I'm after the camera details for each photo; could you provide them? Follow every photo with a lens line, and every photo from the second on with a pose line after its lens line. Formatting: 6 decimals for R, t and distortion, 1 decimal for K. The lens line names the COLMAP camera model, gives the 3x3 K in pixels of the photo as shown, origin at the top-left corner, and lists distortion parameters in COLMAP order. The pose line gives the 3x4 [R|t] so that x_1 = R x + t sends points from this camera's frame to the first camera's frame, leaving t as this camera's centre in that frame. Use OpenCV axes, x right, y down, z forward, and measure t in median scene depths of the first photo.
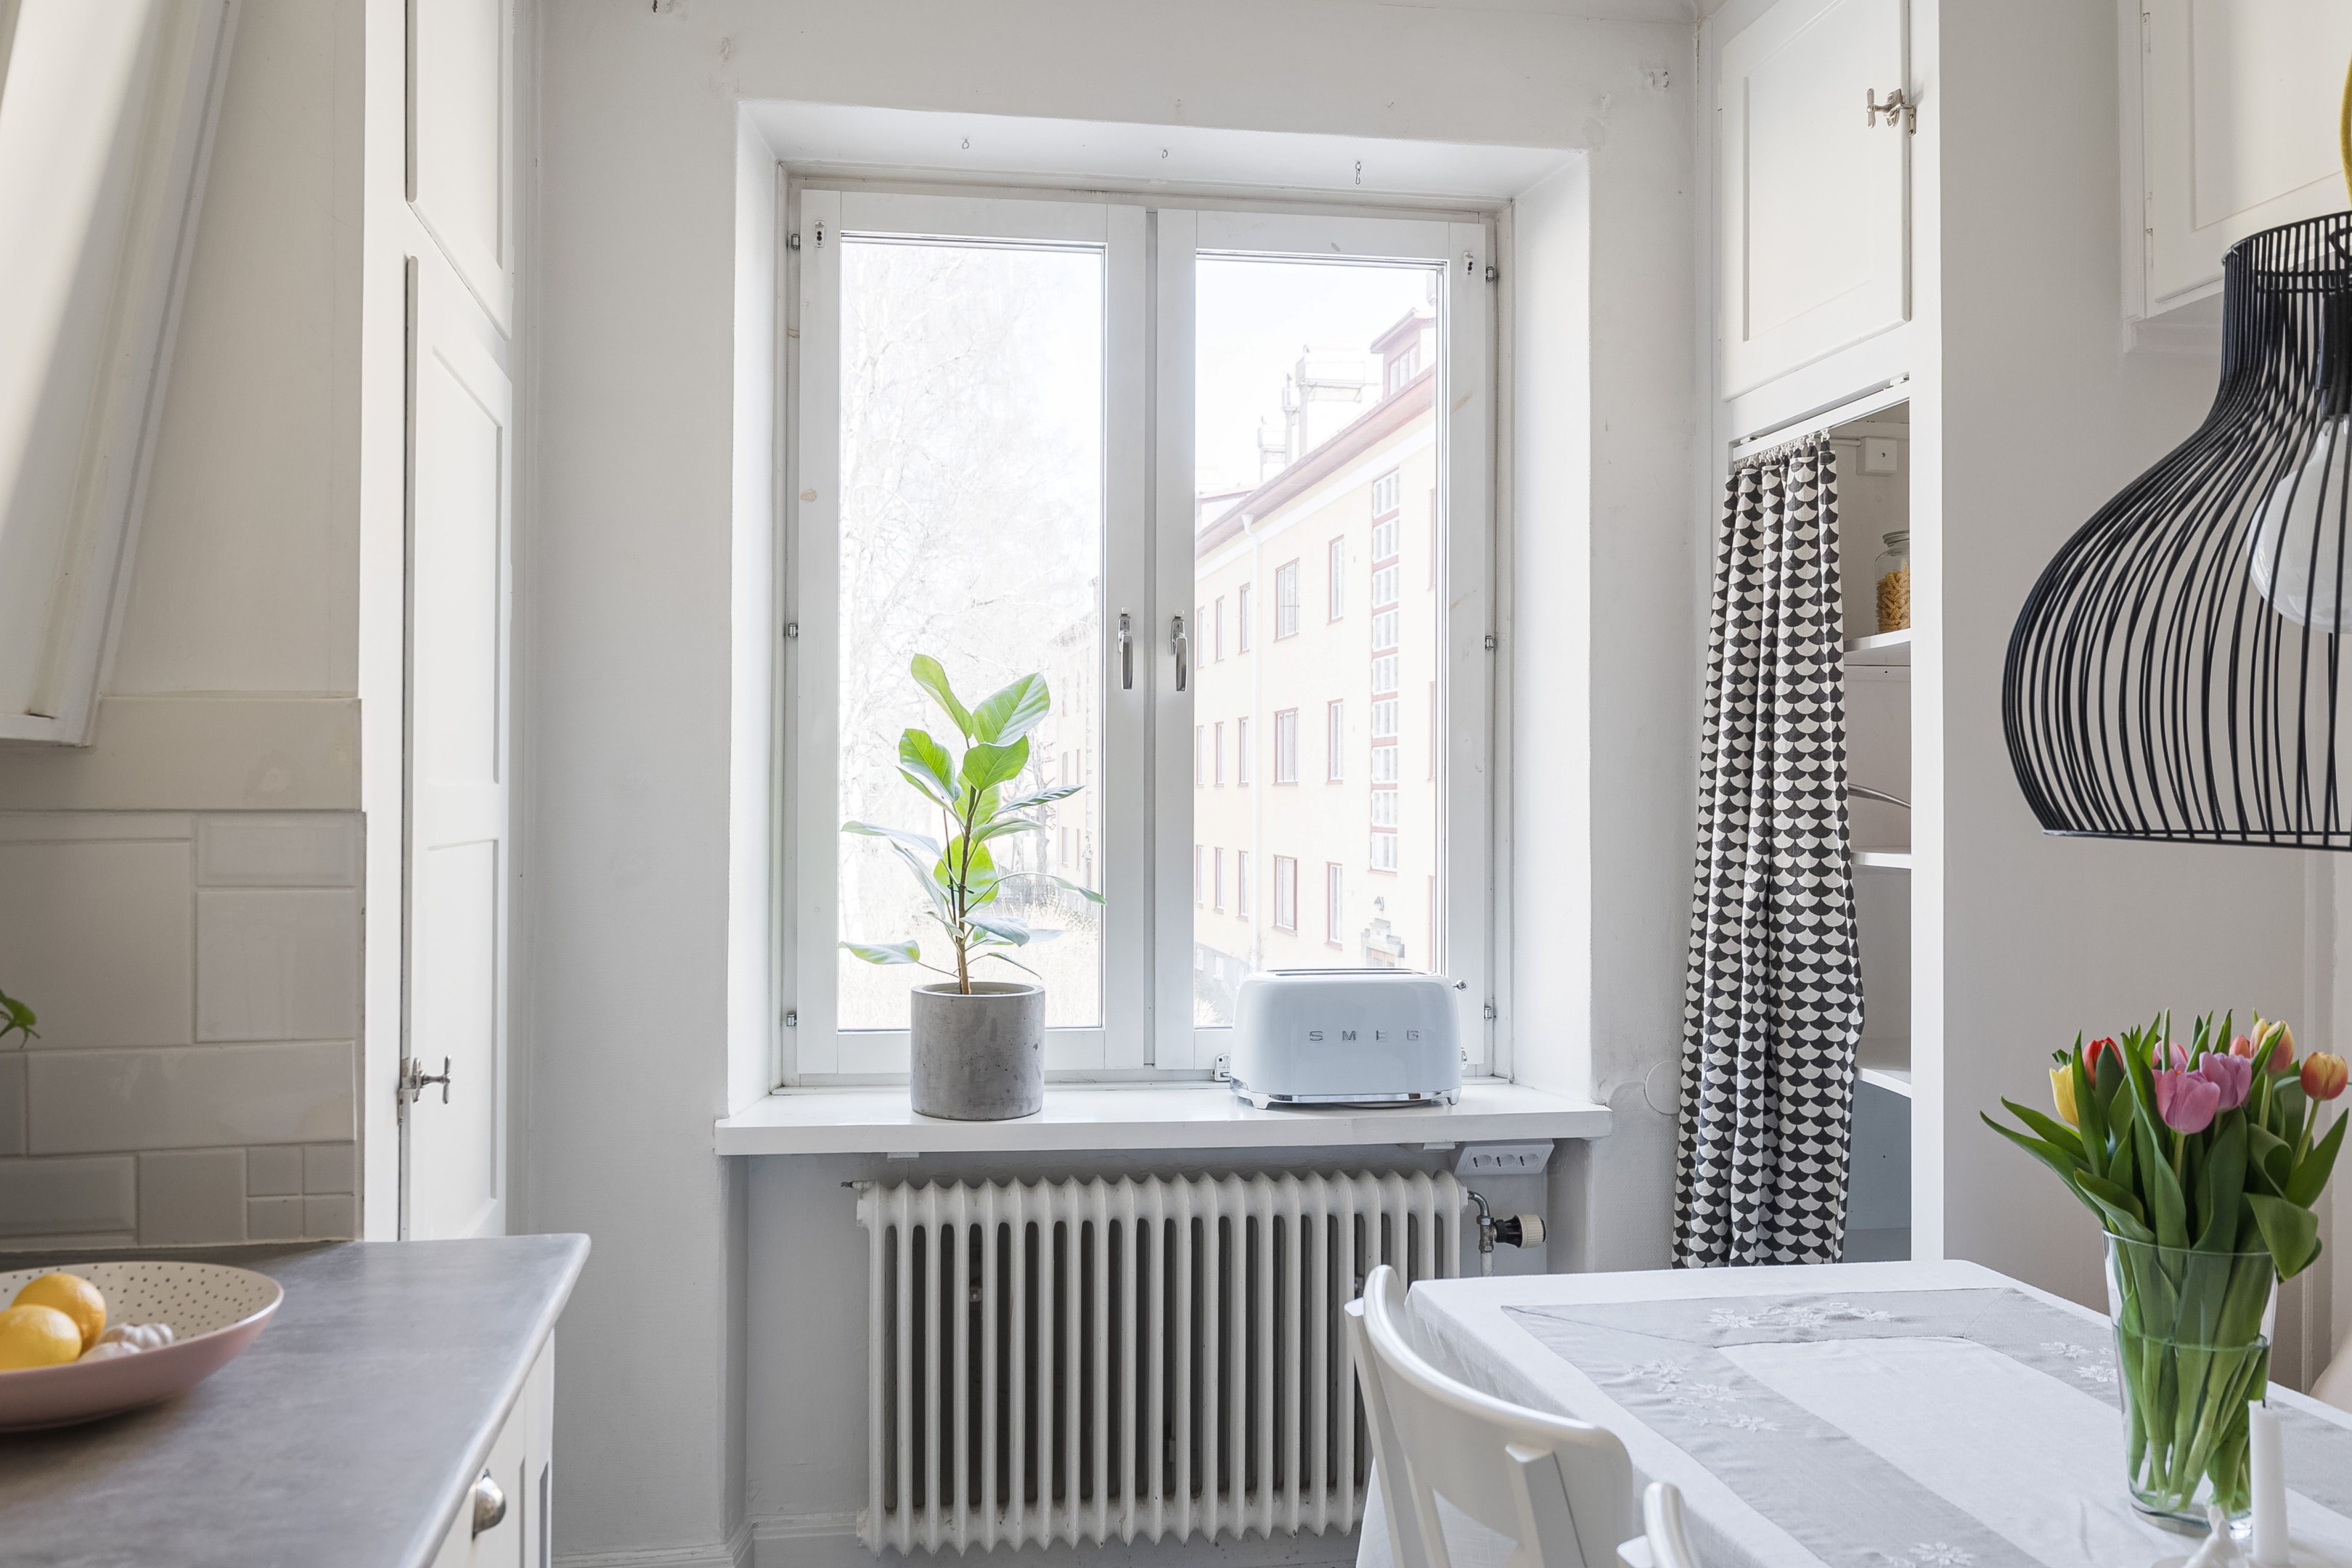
lens RADIAL K [[1812.6, 0, 1086.1], [0, 1812.6, 800.1], [0, 0, 1]] dist [0.000509, 0.001414]
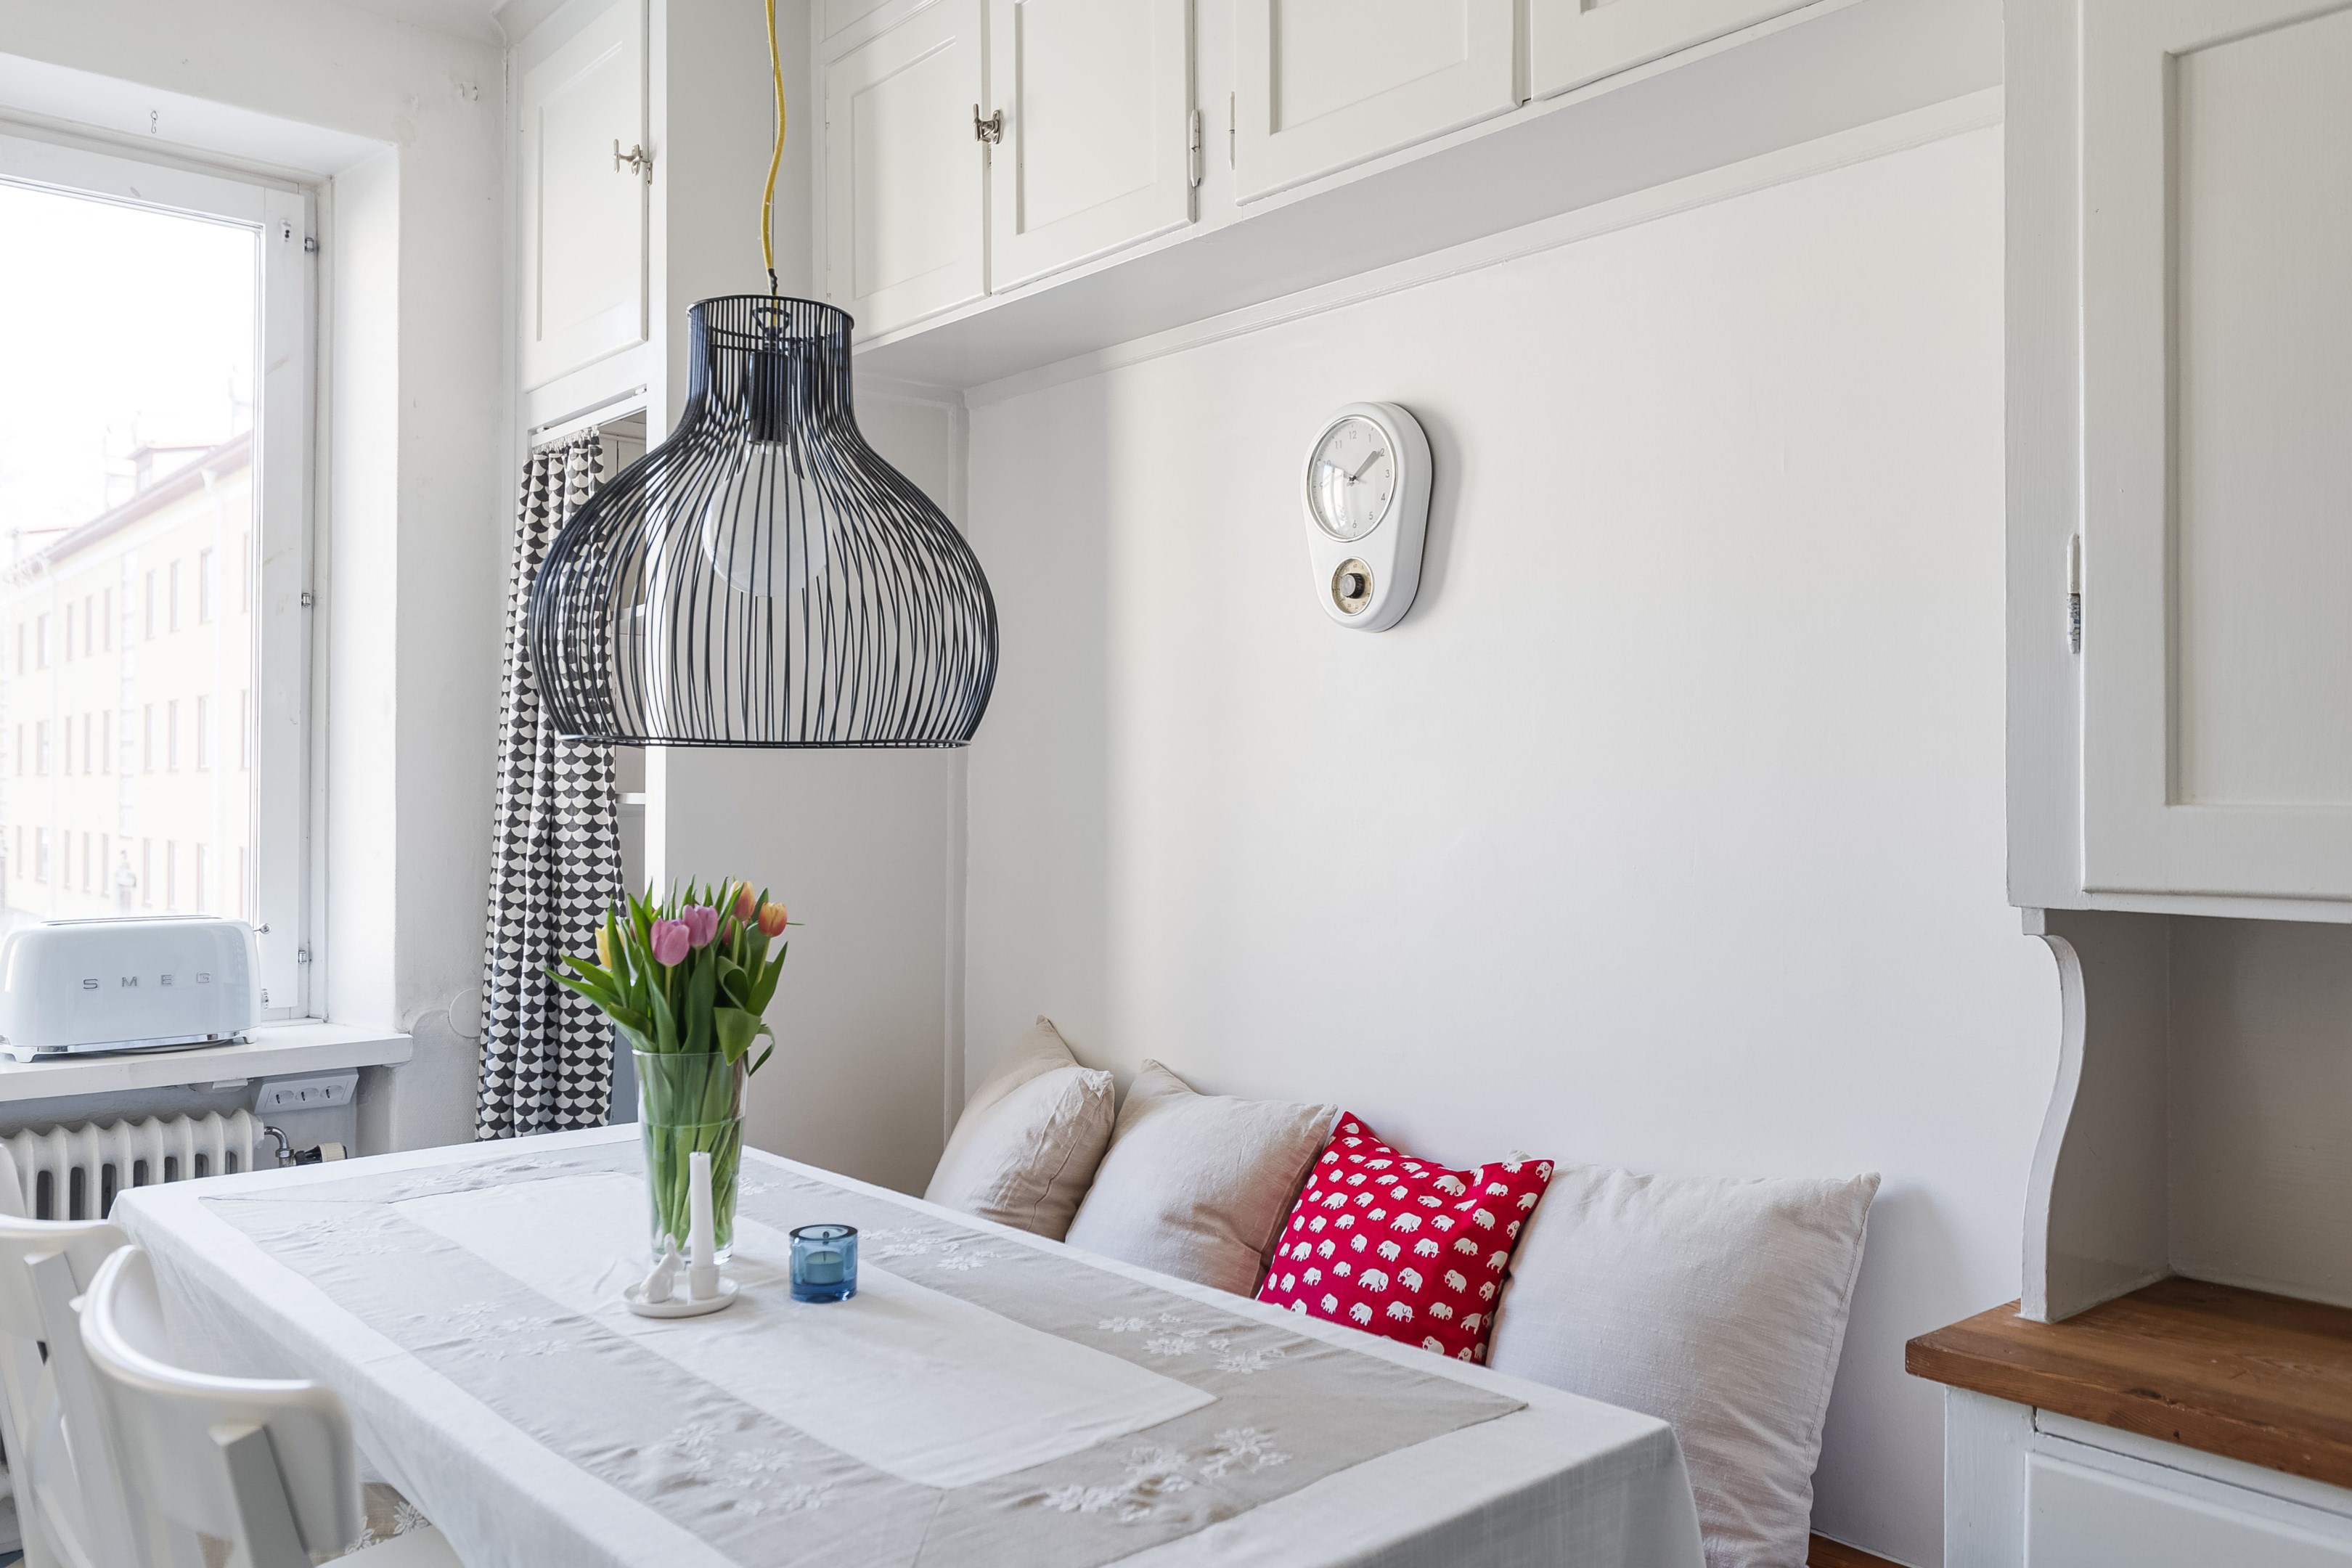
lens RADIAL K [[1795.9, 0, 1178.7], [0, 1795.9, 777.3], [0, 0, 1]] dist [-0.000849, 0.001787]
pose [[0.838932, 0.002160, 0.544232, 0.095310], [0.001695, 0.999977, -0.006582, 0.025836], [-0.544234, 0.006445, 0.838909, -0.152354]]
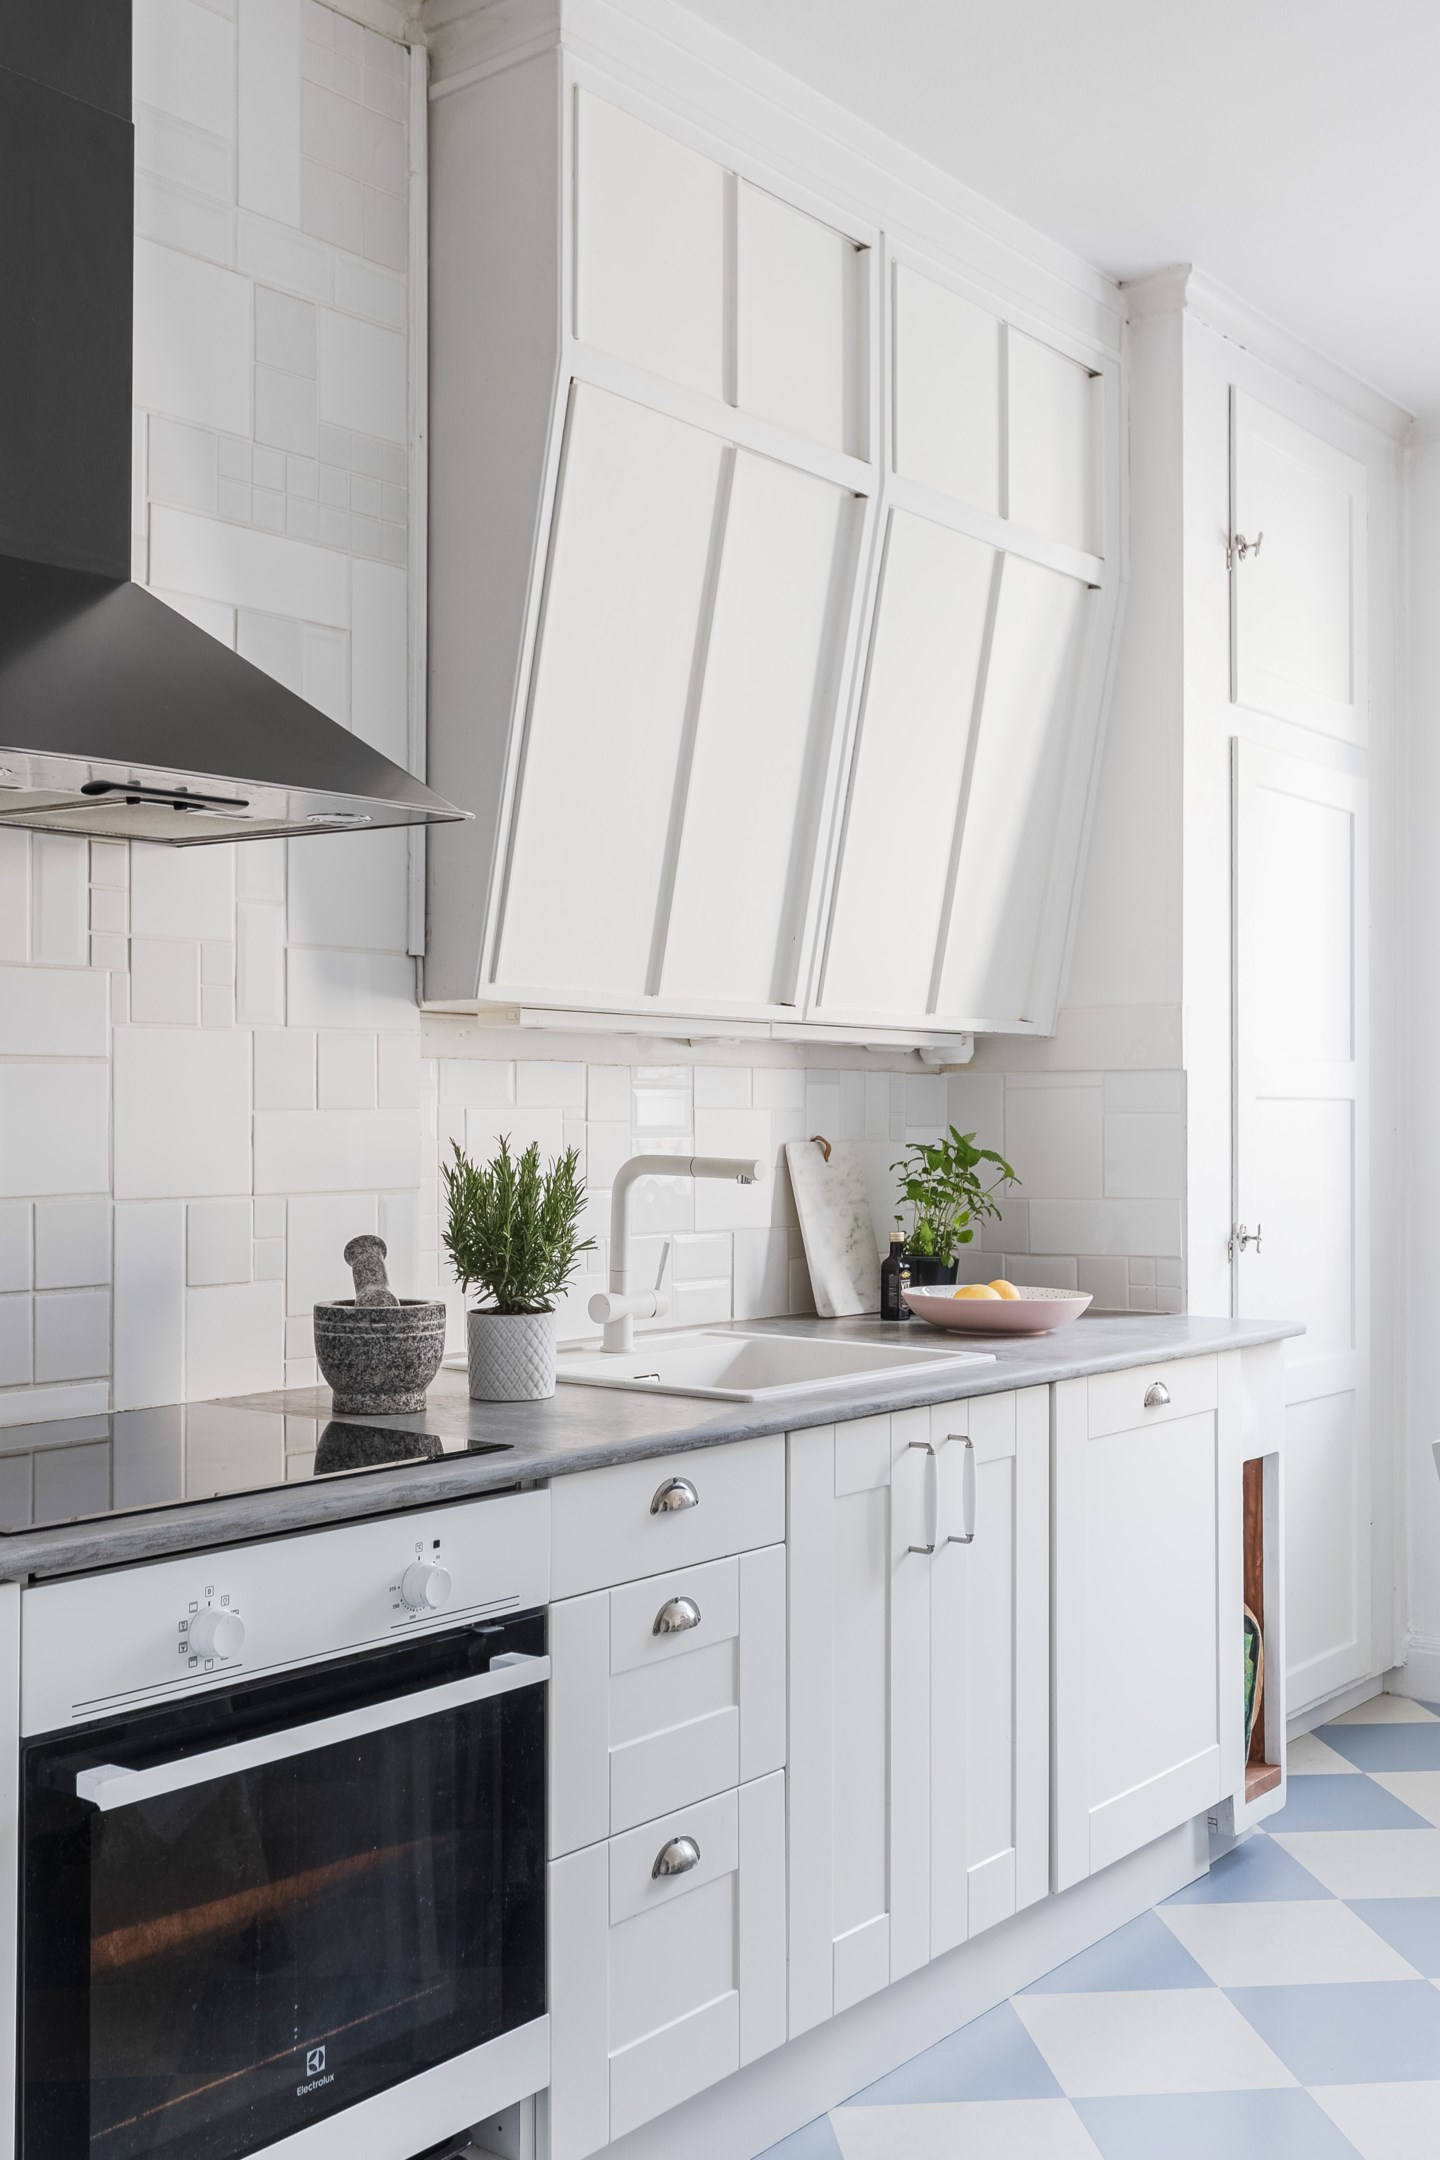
lens RADIAL K [[2114.3, 0, 713.4], [0, 2114.3, 1075.9], [0, 0, 1]] dist [-0.003167, -0.003100]
pose [[0.683255, -0.017580, -0.729968, 0.500870], [-0.000750, 0.999693, -0.024778, 0.040833], [0.730180, 0.017477, 0.683032, -0.465202]]
